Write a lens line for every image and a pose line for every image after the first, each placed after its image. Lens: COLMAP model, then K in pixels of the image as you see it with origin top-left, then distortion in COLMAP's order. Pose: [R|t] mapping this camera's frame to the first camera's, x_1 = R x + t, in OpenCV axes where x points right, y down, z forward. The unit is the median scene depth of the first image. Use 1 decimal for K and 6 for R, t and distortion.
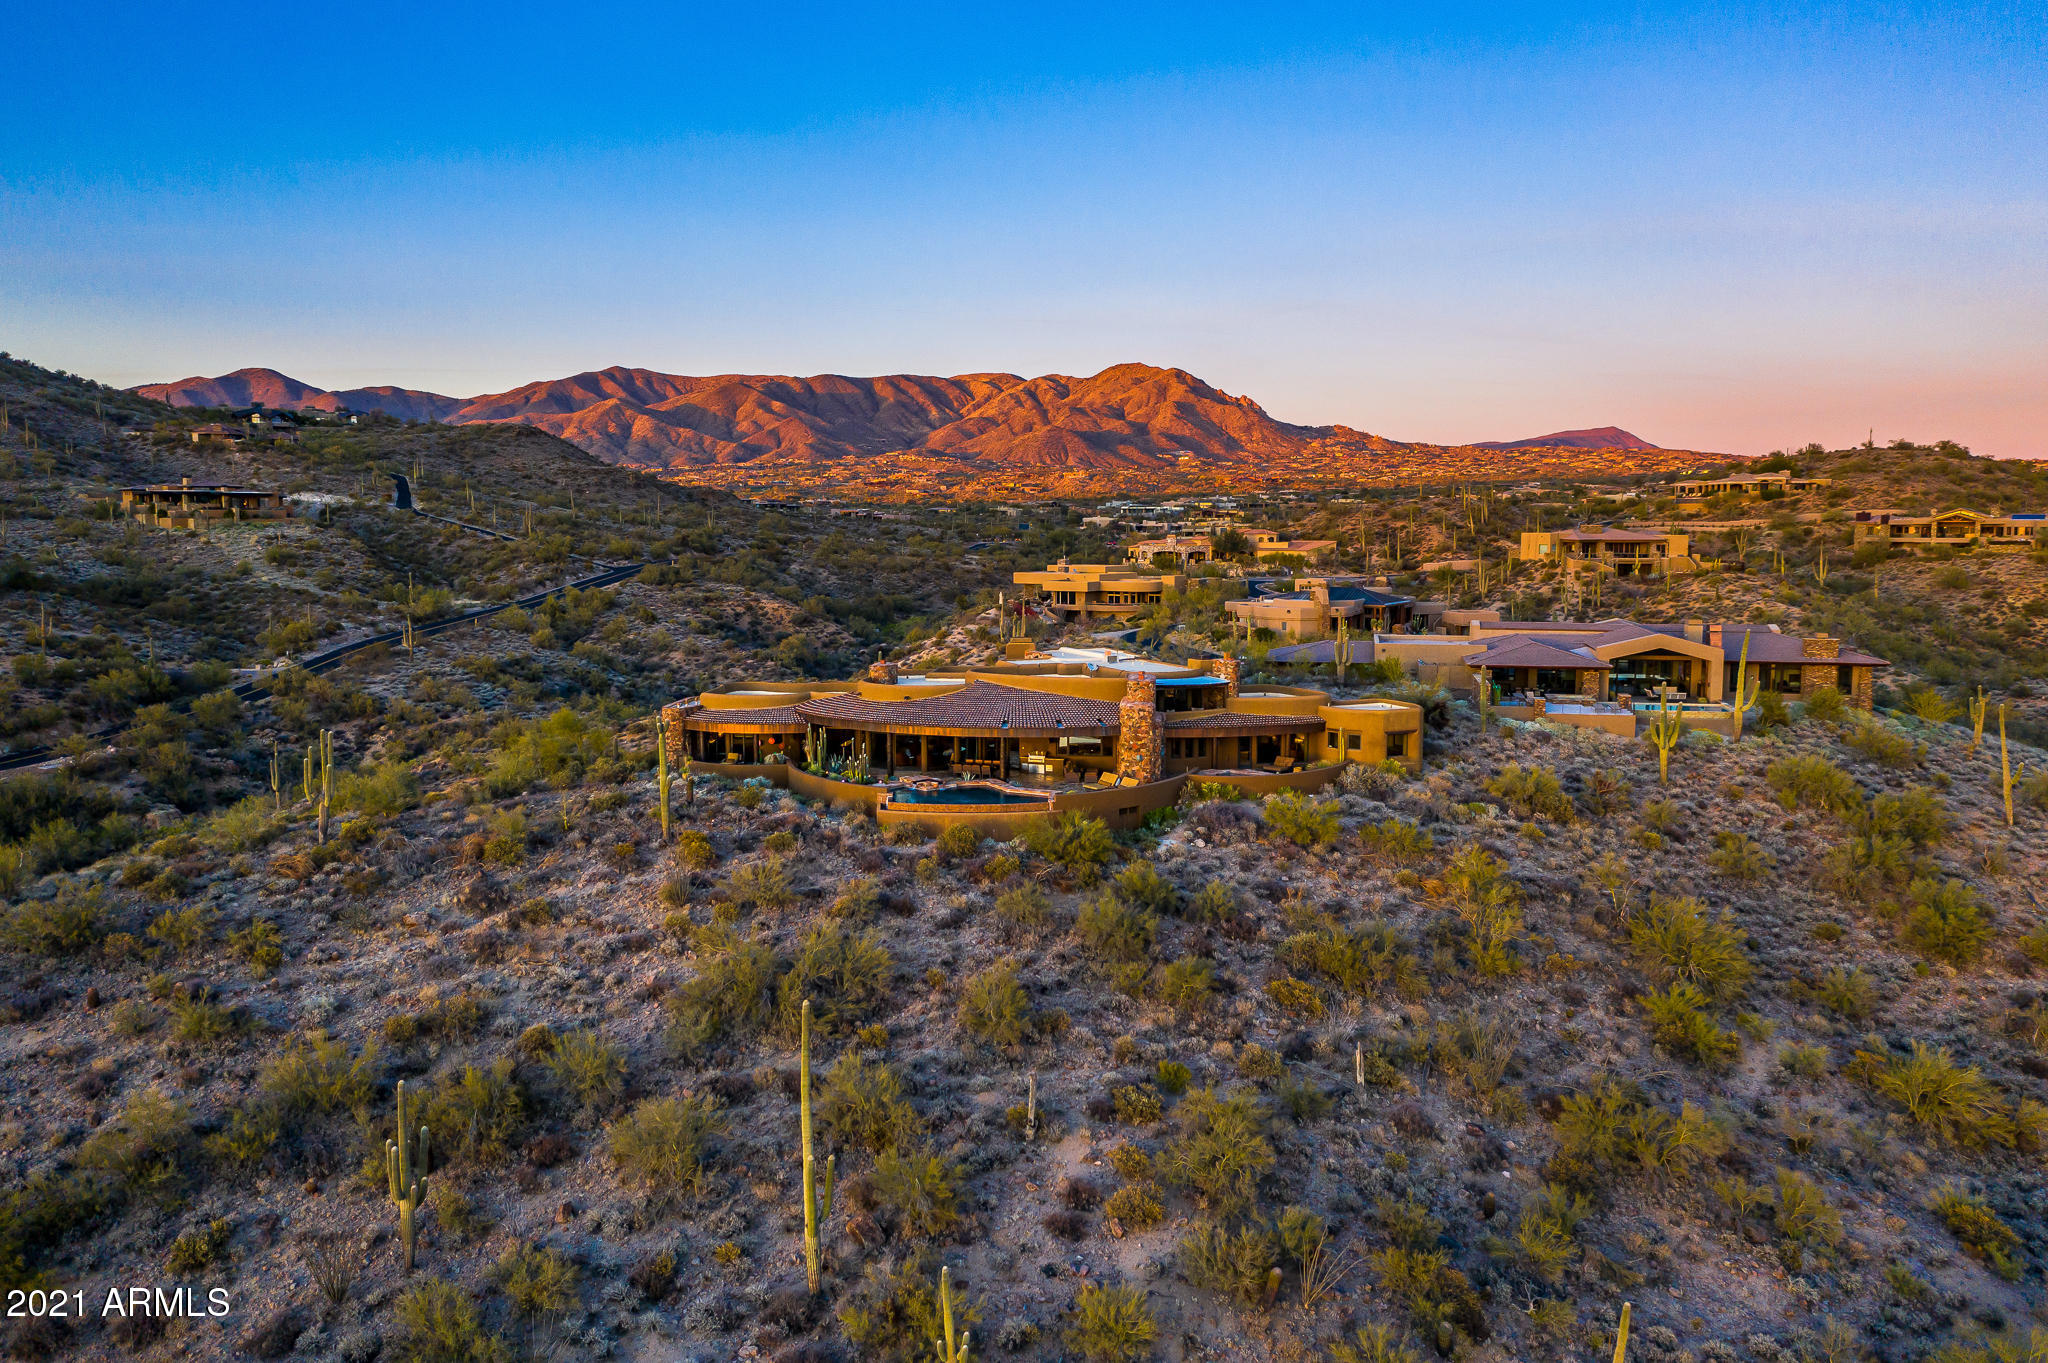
lens RADIAL K [[1499.4, 0, 1024.0], [0, 1499.4, 681.5], [0, 0, 1]] dist [0.006035, 0.003770]
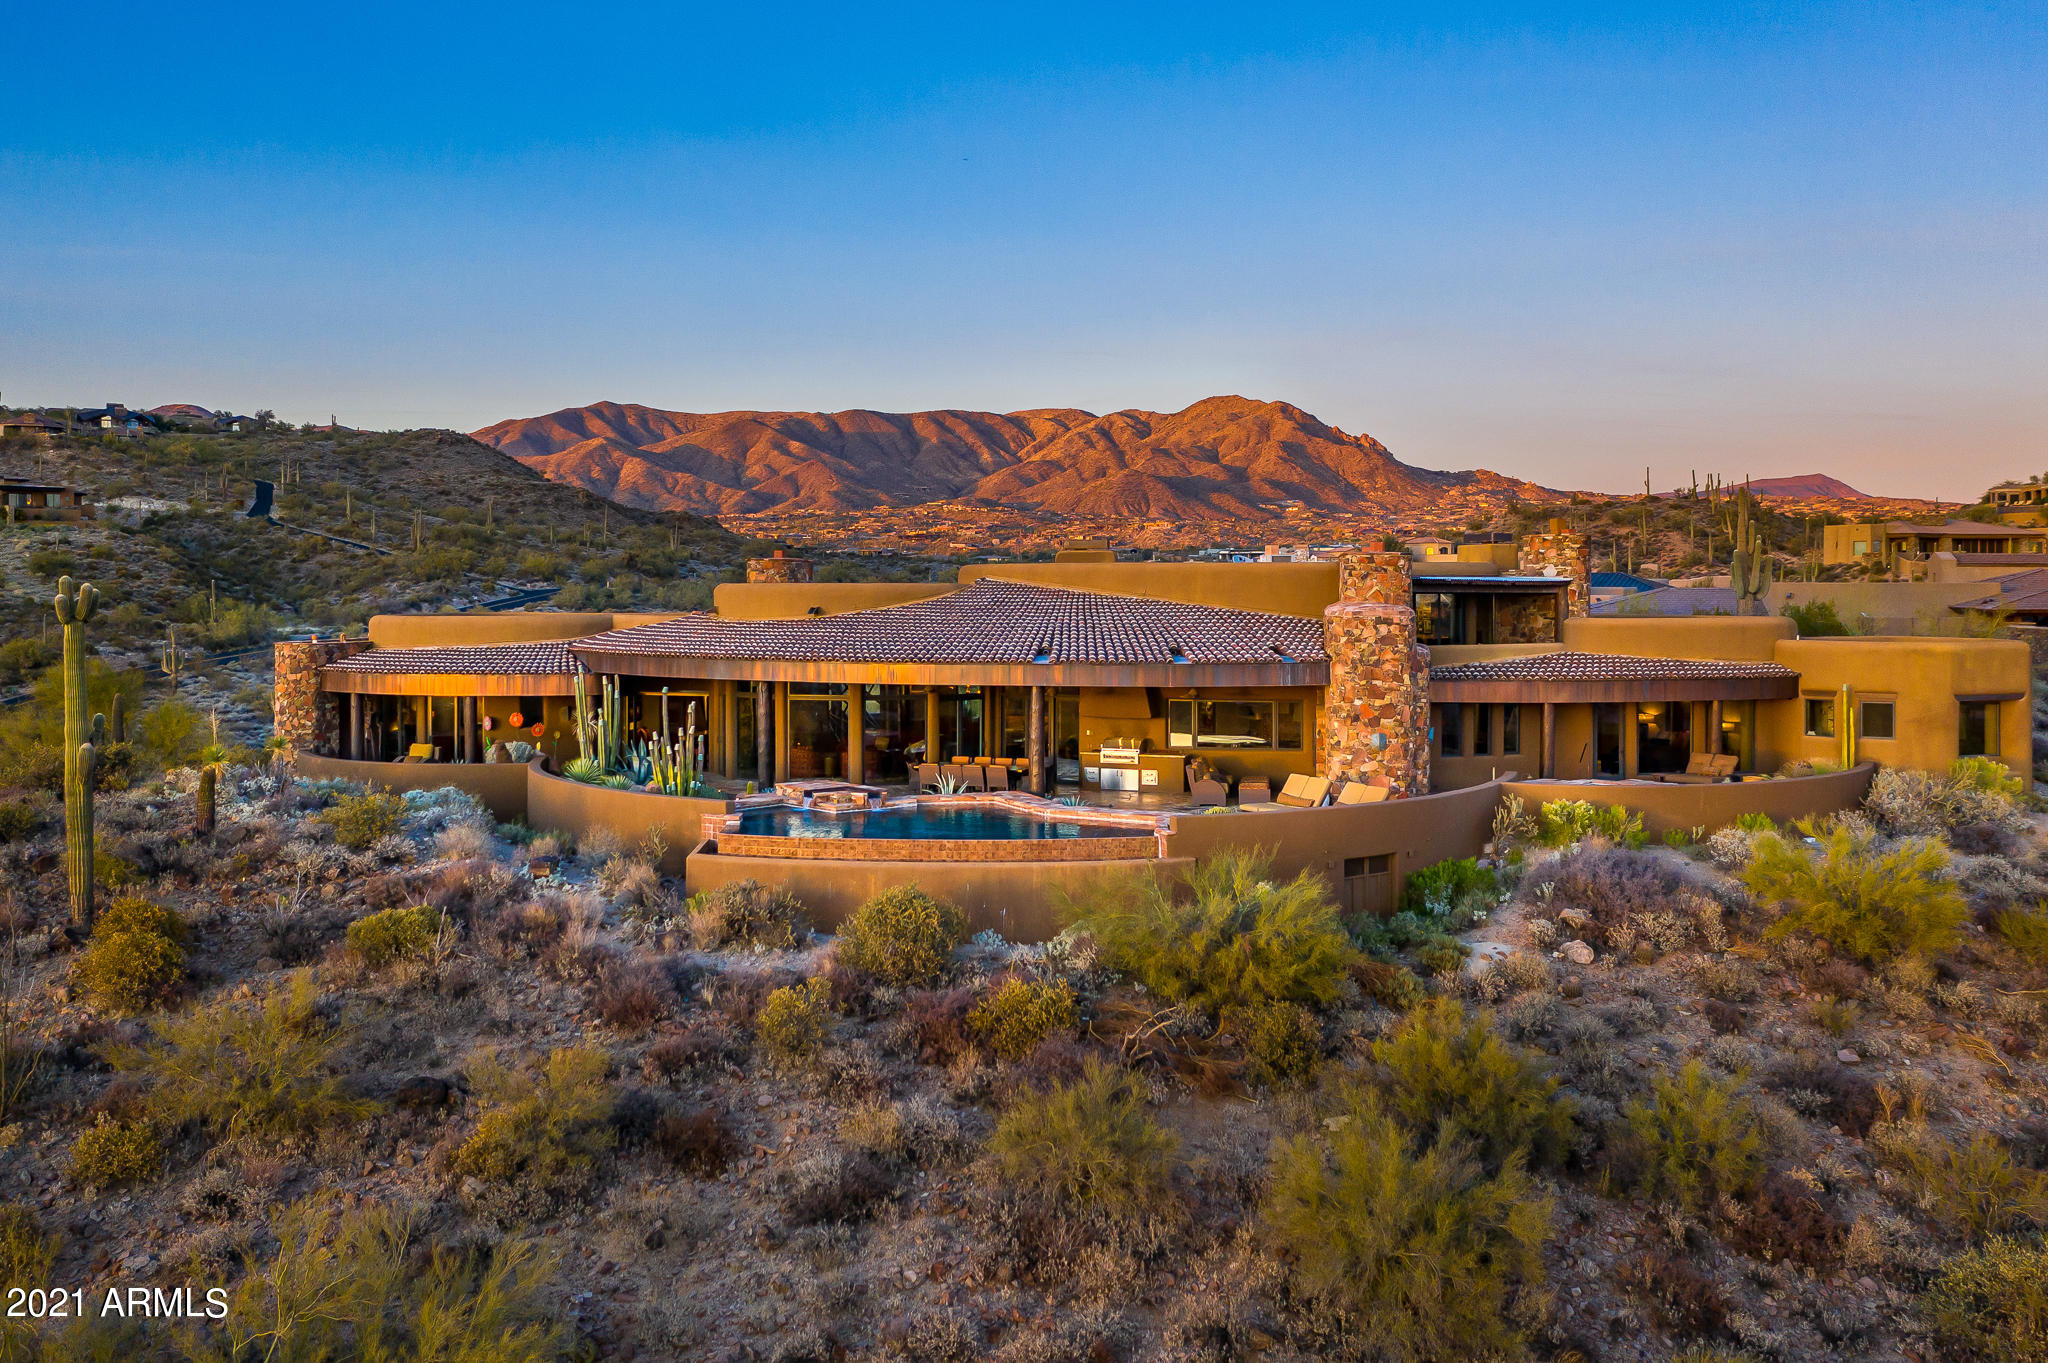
lens RADIAL K [[1711.2, 0, 1033.1], [0, 1711.2, 630.9], [0, 0, 1]] dist [-0.027002, 0.060504]
pose [[0.999324, 0.000541, -0.036767, 0.000603], [-0.004208, 0.995004, -0.099747, 0.022647], [0.036529, 0.099834, 0.994333, 0.181415]]
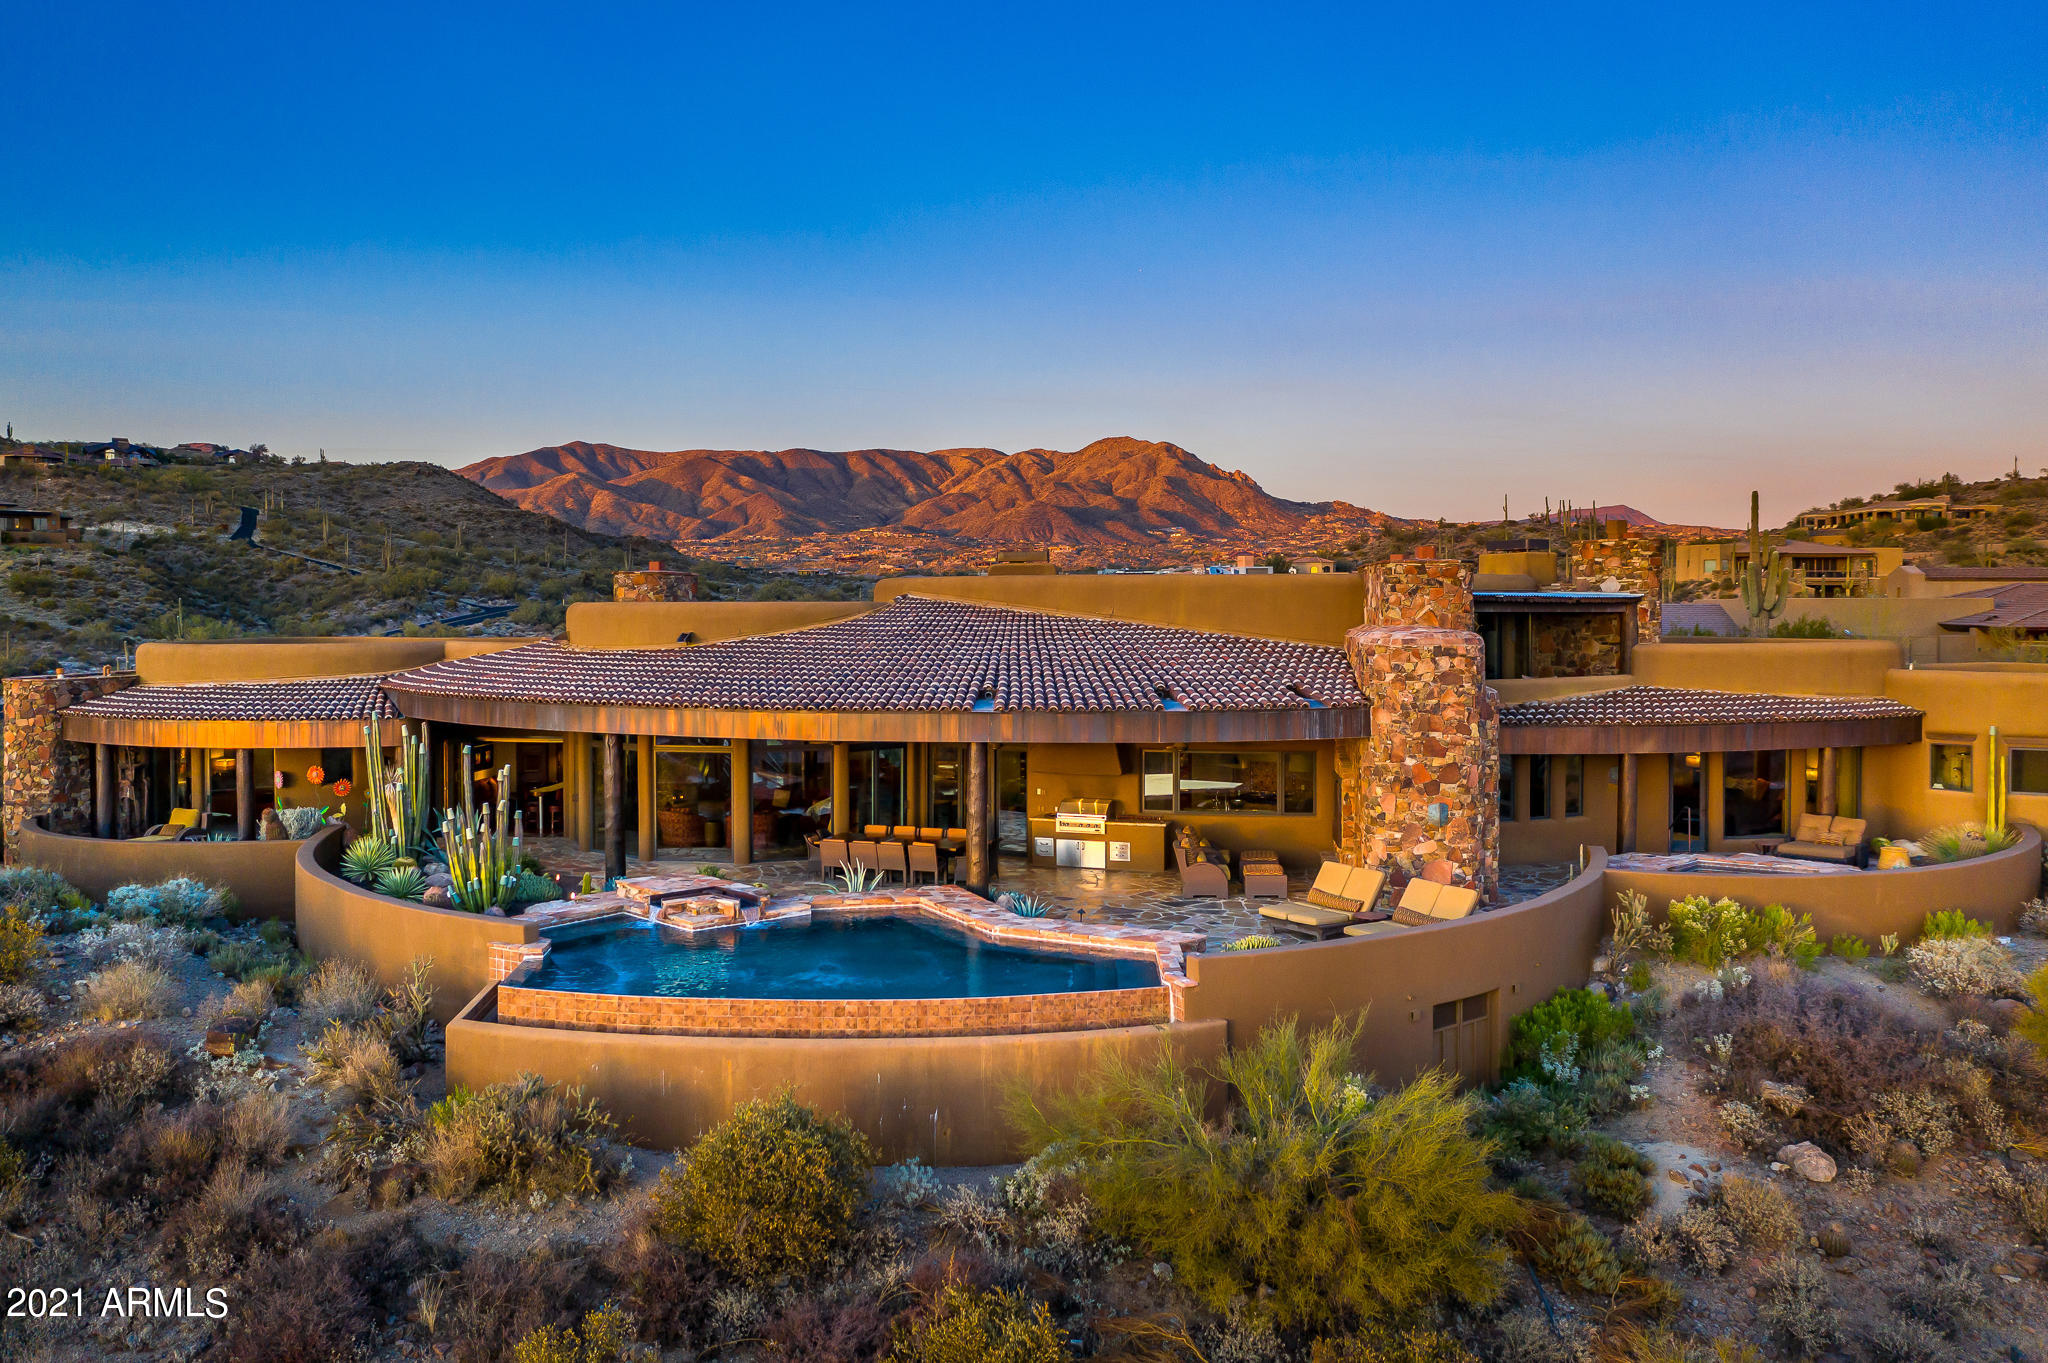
lens RADIAL K [[1440.2, 0, 997.8], [0, 1440.2, 657.7], [0, 0, 1]] dist [-0.025454, 0.045944]
pose [[0.999986, -0.002279, -0.004718, -0.002856], [0.001859, 0.996194, -0.087146, 0.015025], [0.004899, 0.087136, 0.996184, 0.239353]]
